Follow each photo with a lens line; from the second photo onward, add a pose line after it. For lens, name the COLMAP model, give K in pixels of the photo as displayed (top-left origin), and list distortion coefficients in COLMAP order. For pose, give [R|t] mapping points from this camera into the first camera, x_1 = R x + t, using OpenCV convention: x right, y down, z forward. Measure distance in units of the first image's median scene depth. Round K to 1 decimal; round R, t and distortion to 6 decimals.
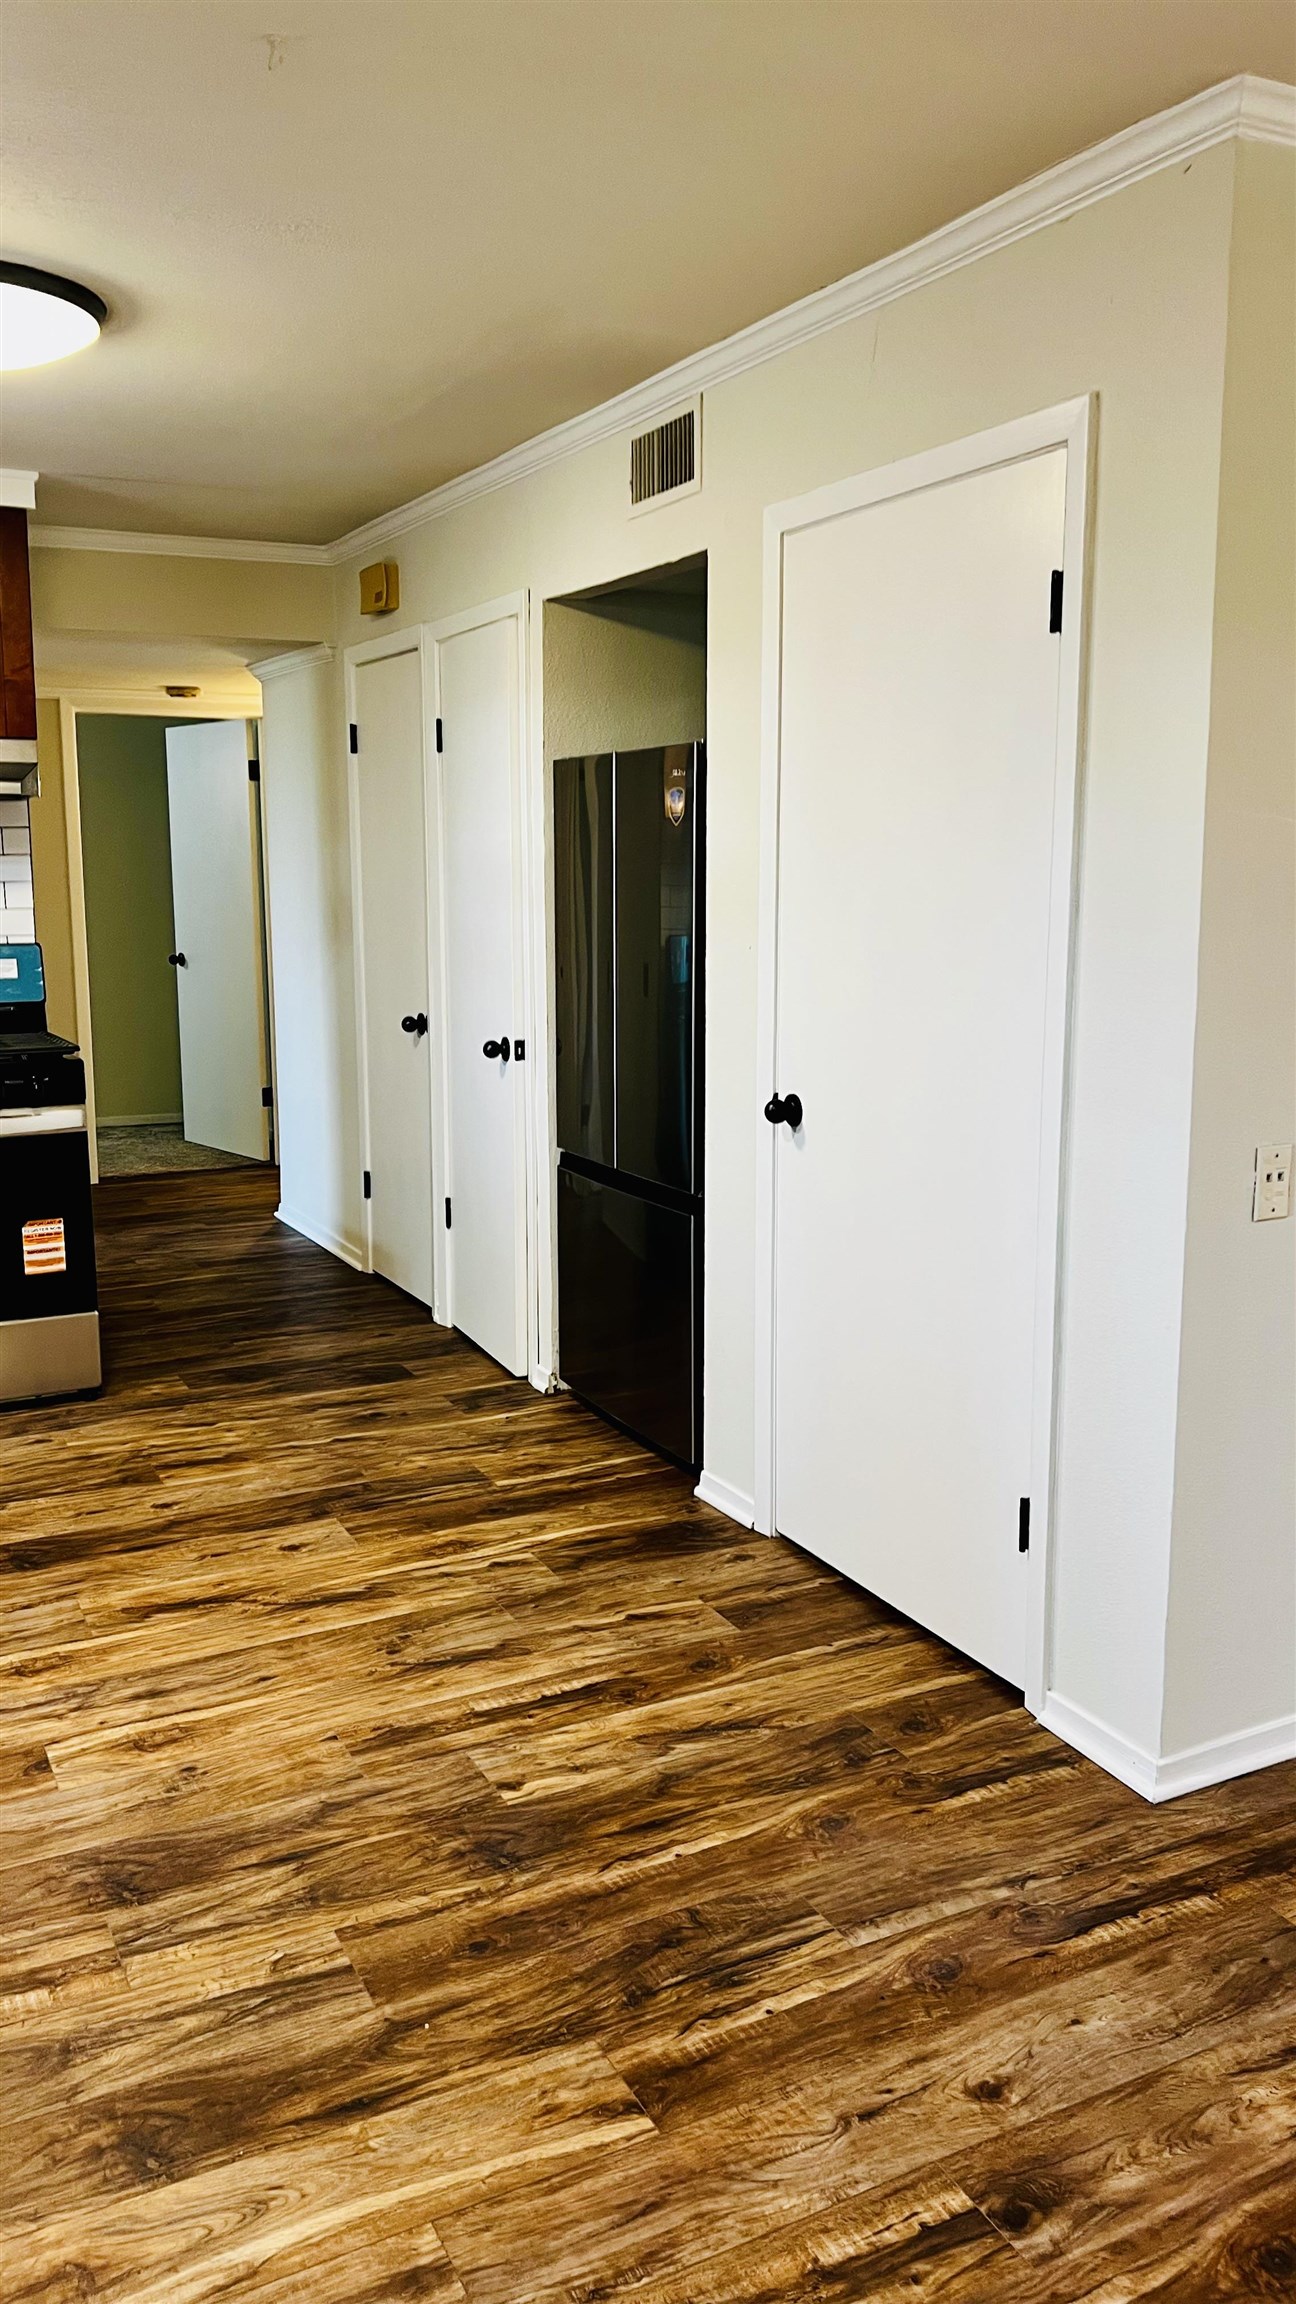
lens RADIAL K [[1727.6, 0, 627.3], [0, 1727.6, 1135.7], [0, 0, 1]] dist [0.043958, -0.047473]
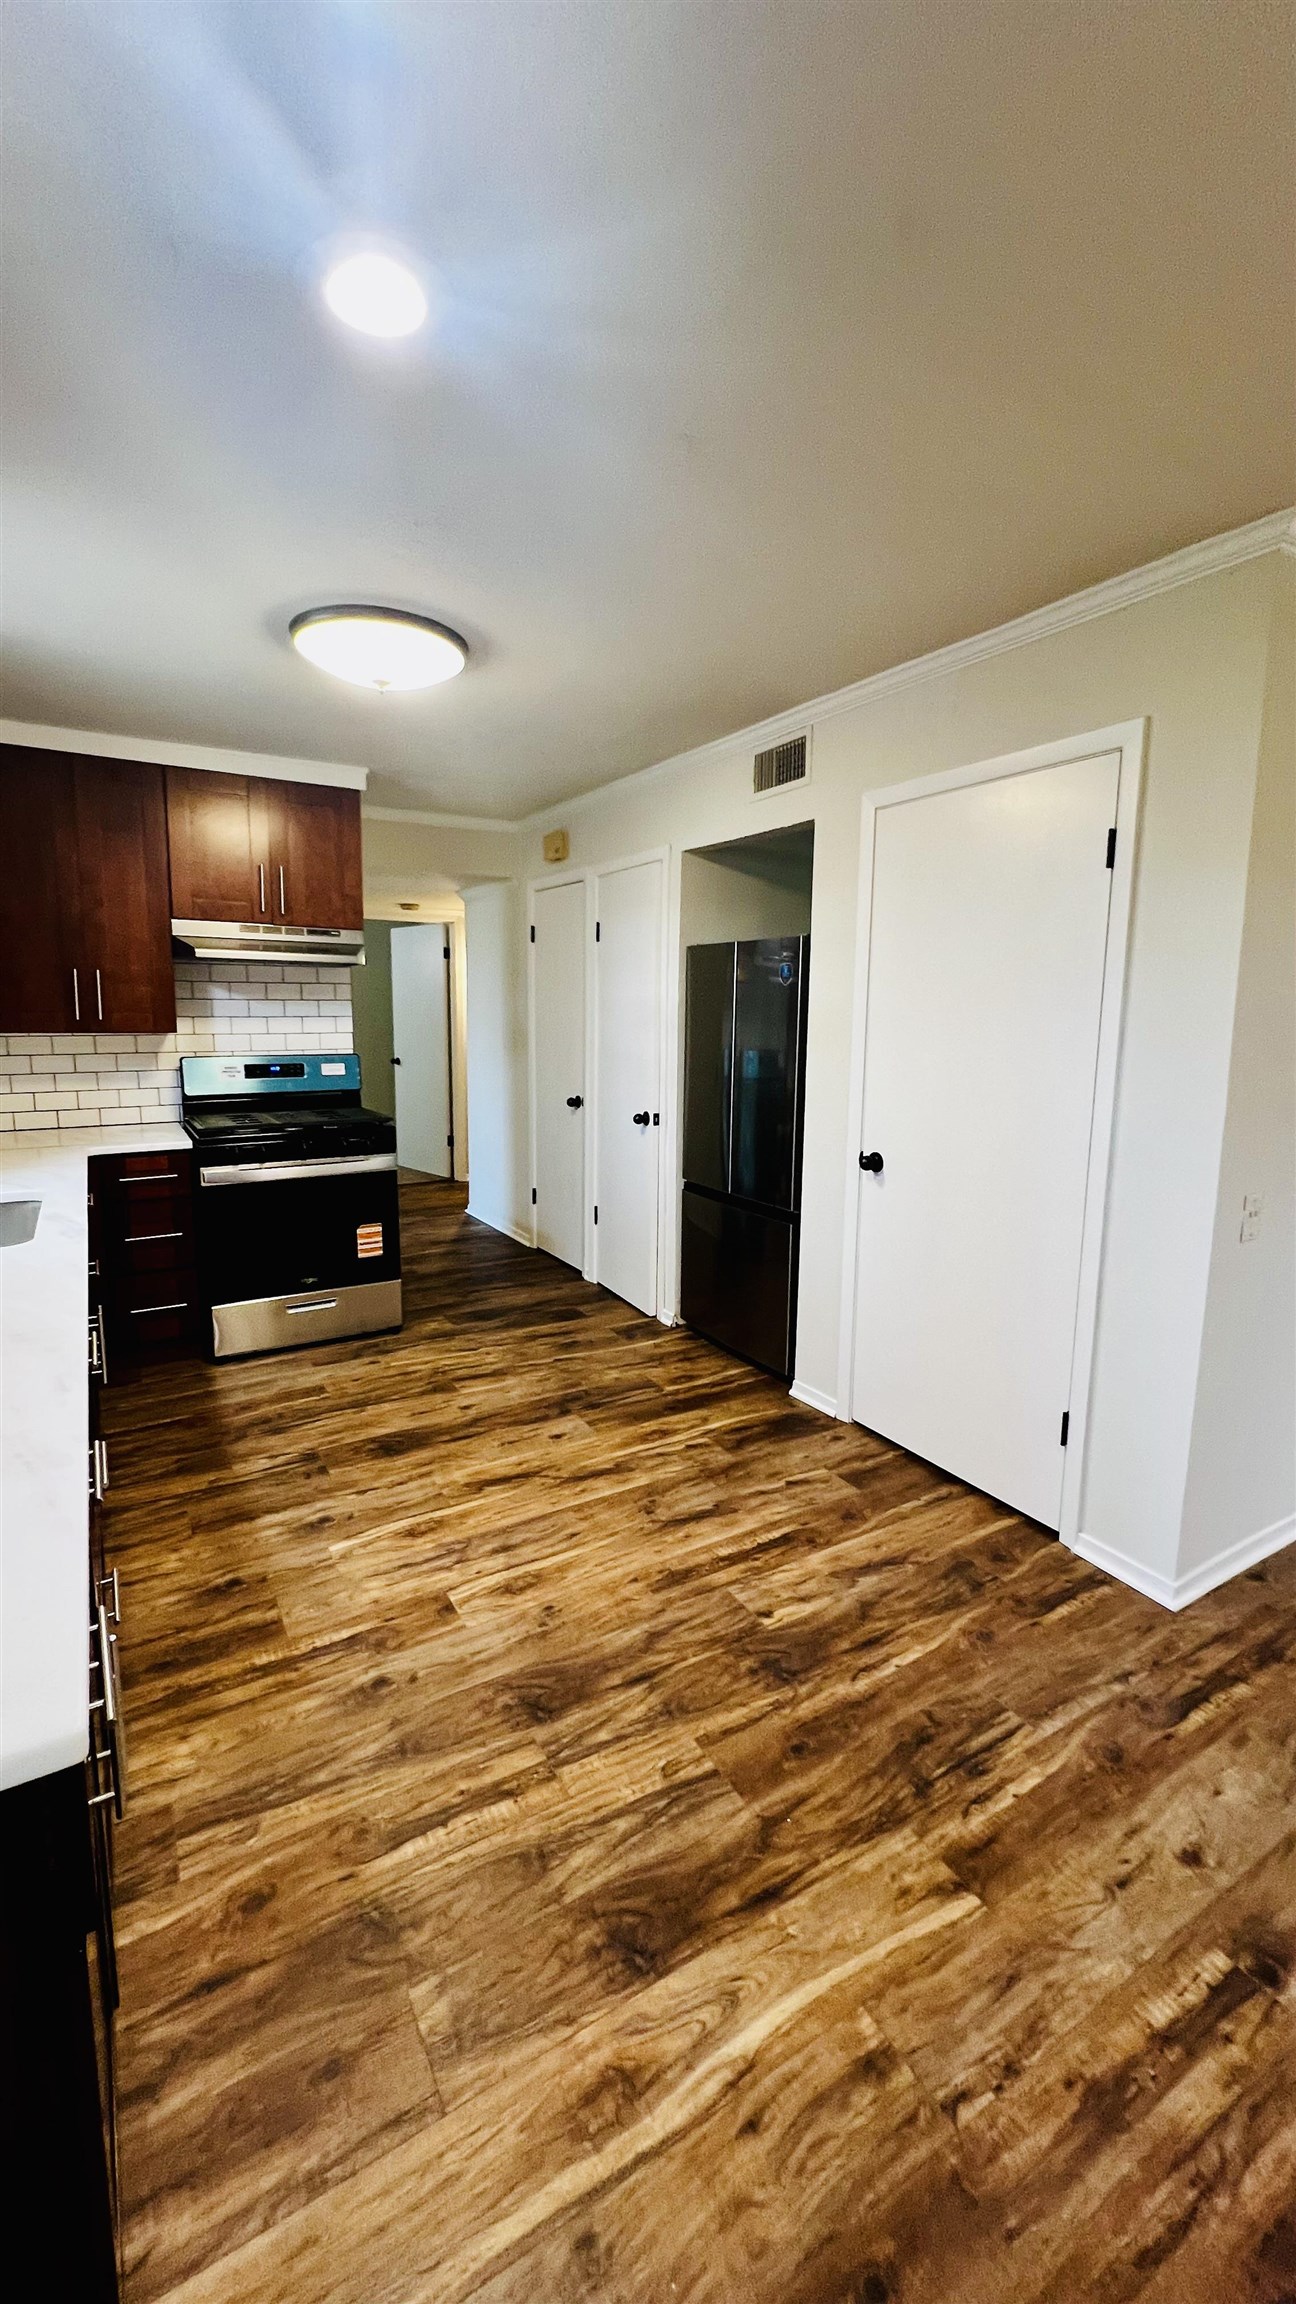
lens RADIAL K [[923.6, 0, 653.4], [0, 923.6, 1142.2], [0, 0, 1]] dist [-0.000861, 0.000221]
pose [[0.997194, 0.002150, 0.074835, -0.246331], [-0.001193, 0.999917, -0.012836, -0.031709], [-0.074856, 0.012711, 0.997113, 0.211934]]
